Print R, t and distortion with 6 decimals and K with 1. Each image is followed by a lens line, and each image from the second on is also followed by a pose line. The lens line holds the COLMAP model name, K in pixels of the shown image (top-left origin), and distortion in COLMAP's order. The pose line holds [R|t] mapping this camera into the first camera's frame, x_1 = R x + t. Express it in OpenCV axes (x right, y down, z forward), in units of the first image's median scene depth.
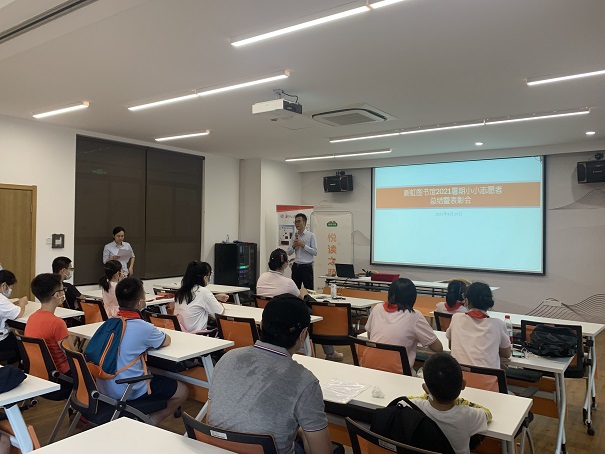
lens RADIAL K [[477.3, 0, 302.7], [0, 477.3, 227.1], [0, 0, 1]] dist [-0.002269, -0.004696]
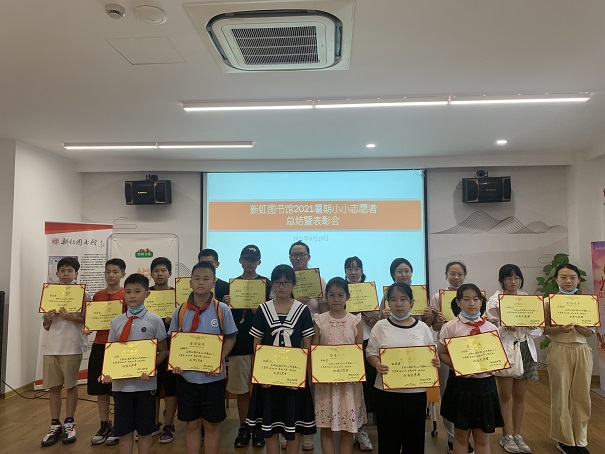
lens RADIAL K [[458.2, 0, 304.2], [0, 458.2, 226.8], [0, 0, 1]] dist [0.014664, -0.008201]
pose [[0.849056, 0.019665, 0.527936, -0.089481], [0.011887, 0.998343, -0.056304, -0.005323], [-0.528169, 0.054081, 0.847416, 0.391157]]
